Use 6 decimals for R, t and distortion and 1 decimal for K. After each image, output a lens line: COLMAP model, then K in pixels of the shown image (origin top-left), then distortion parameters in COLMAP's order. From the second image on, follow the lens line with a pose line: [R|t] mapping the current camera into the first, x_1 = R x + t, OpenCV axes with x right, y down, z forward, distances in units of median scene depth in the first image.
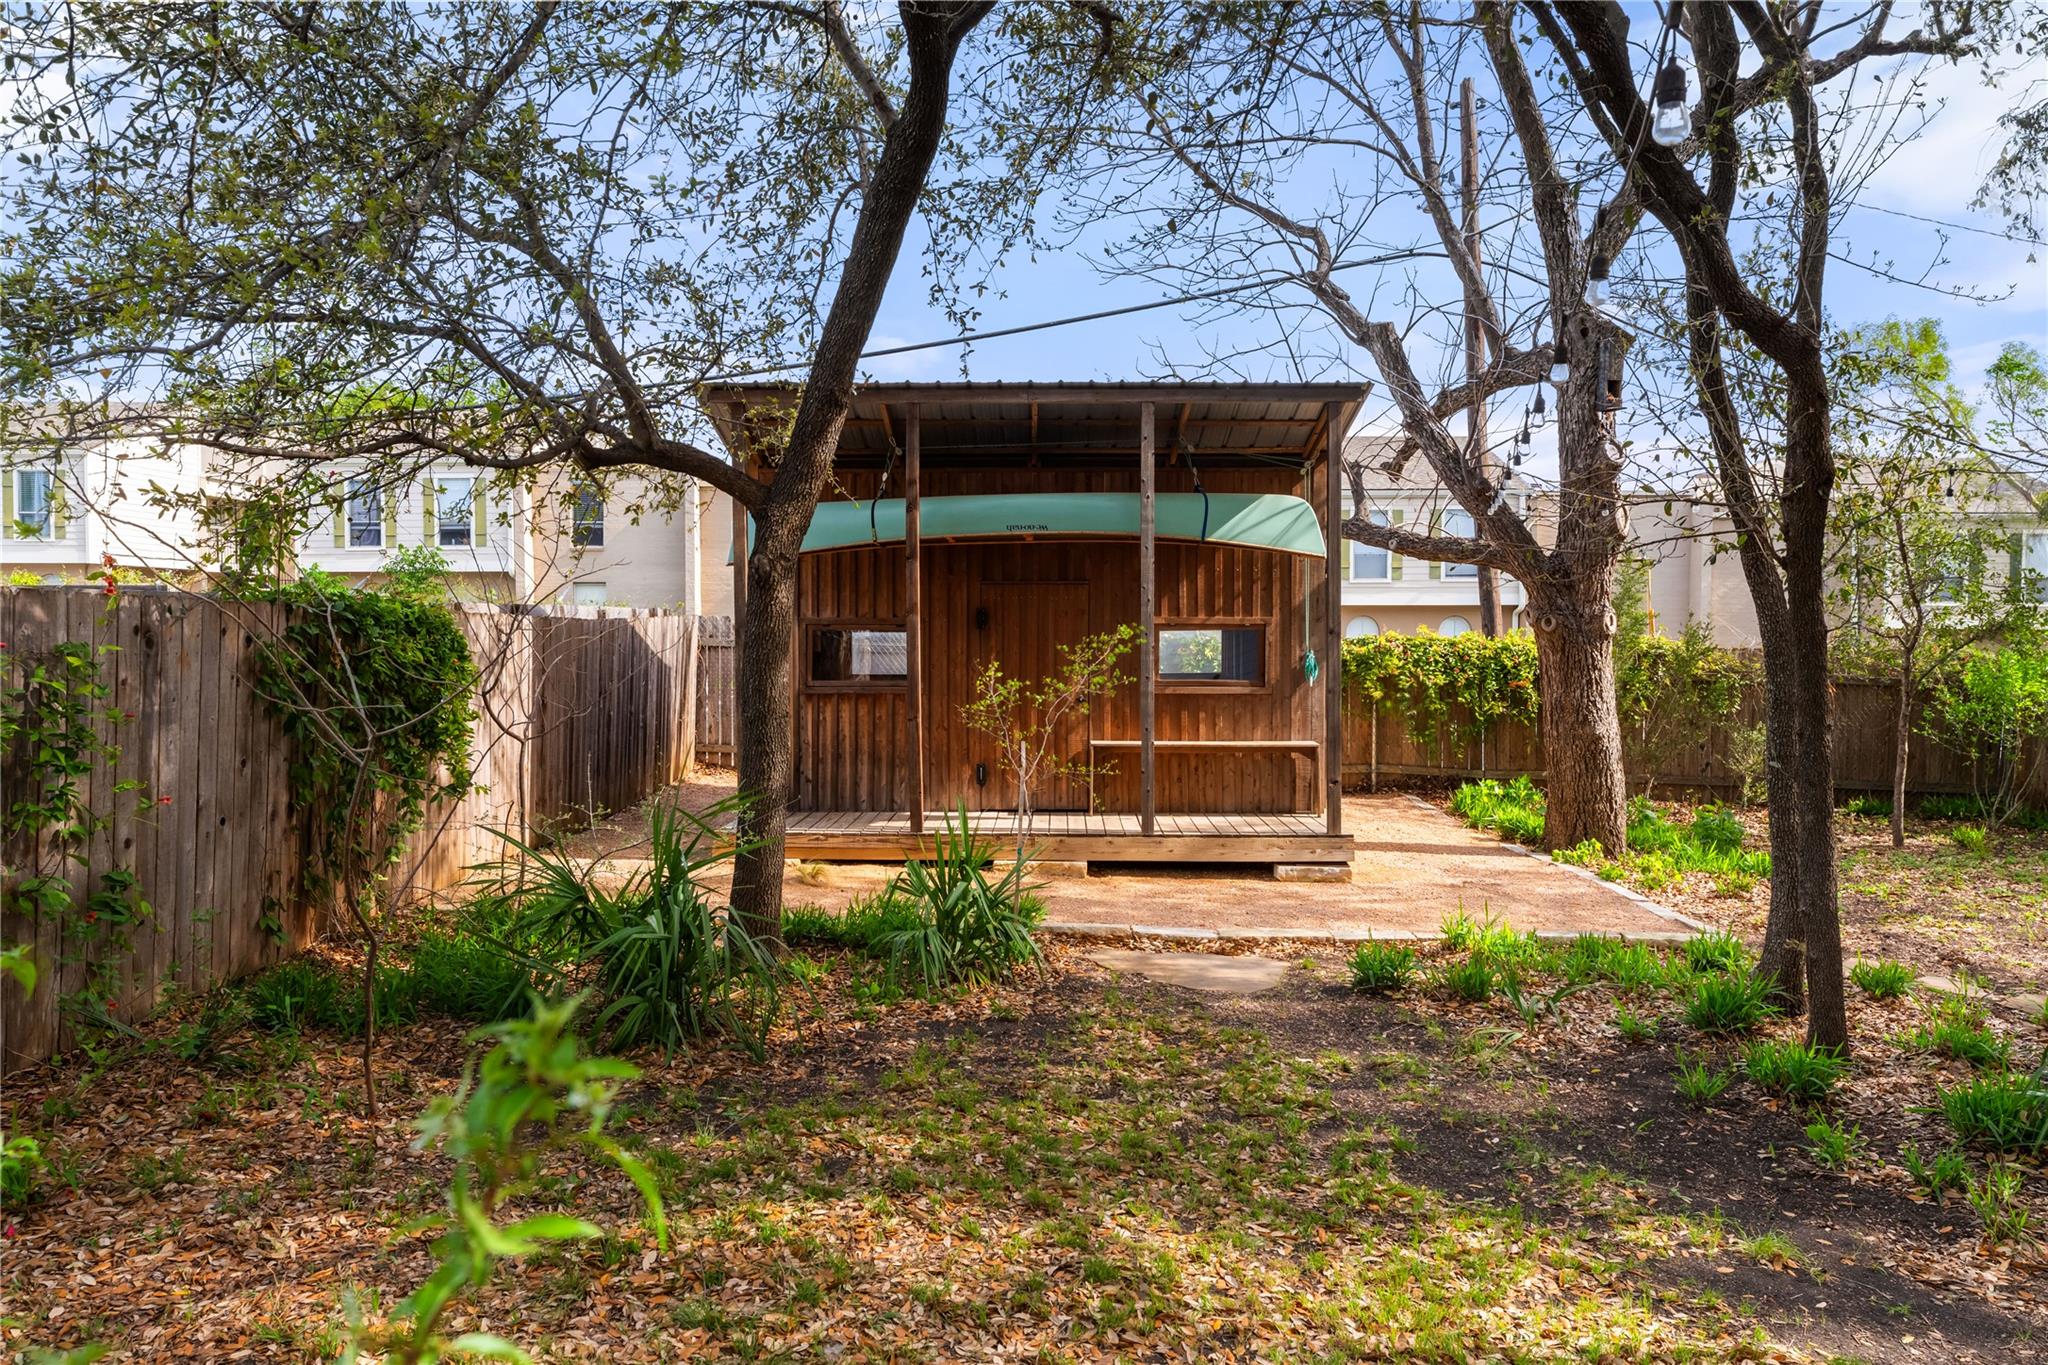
lens RADIAL K [[1356.1, 0, 1023.5], [0, 1356.1, 634.9], [0, 0, 1]] dist [0.015521, 0.002427]
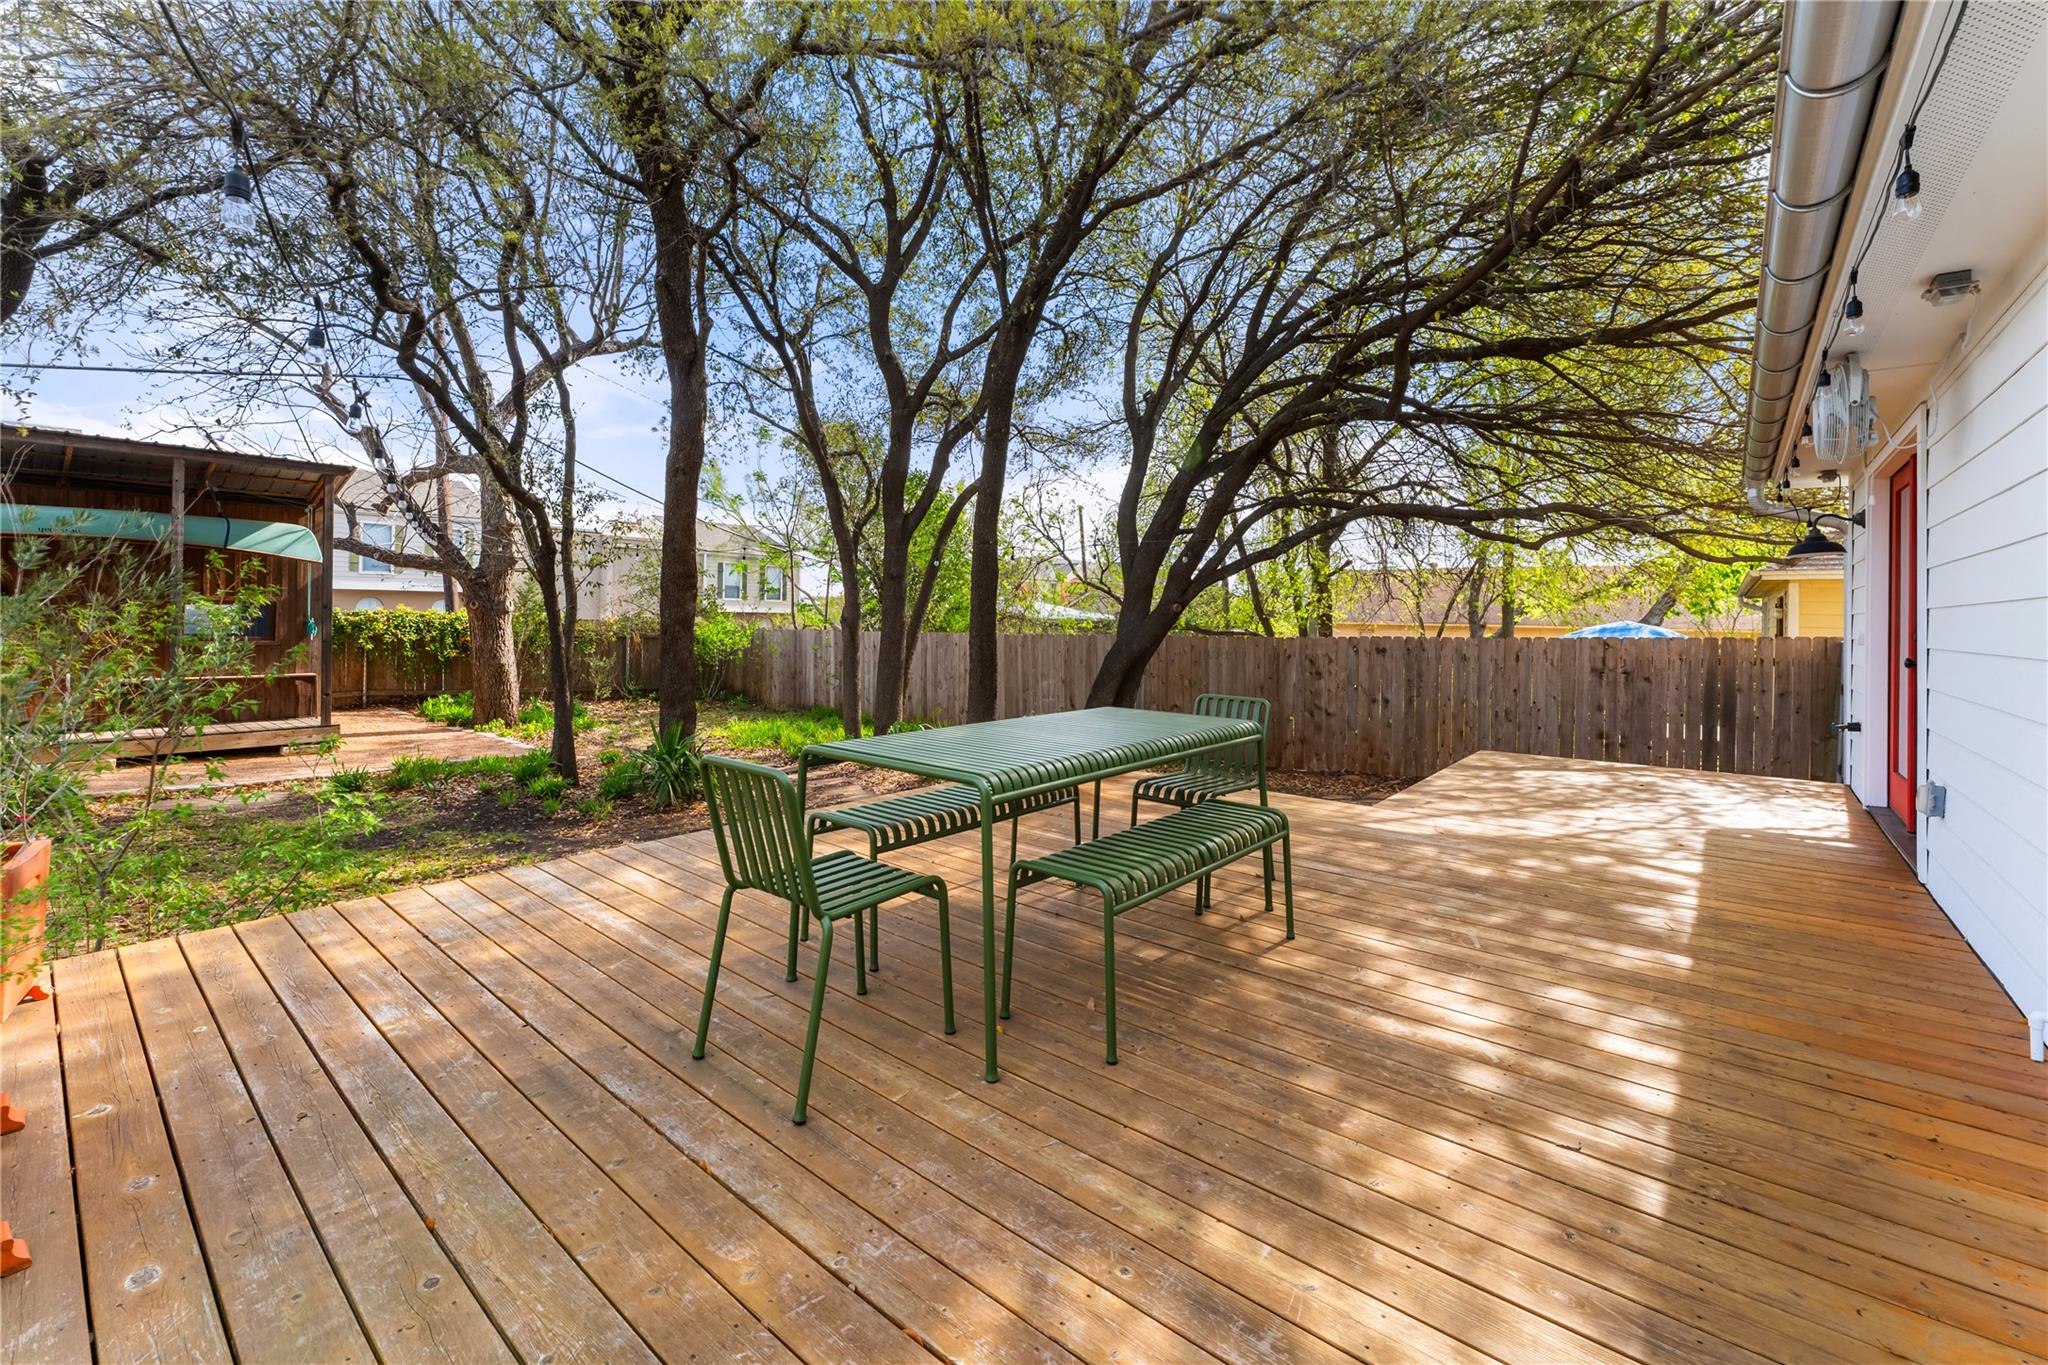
lens RADIAL K [[844.5, 0, 1020.2], [0, 844.5, 619.4], [0, 0, 1]] dist [-0.000974, -0.000093]
pose [[0.625701, 0.010641, 0.779990, -0.048366], [-0.015886, 0.999873, -0.000897, 0.000307], [-0.779901, -0.011830, 0.625791, -0.305907]]
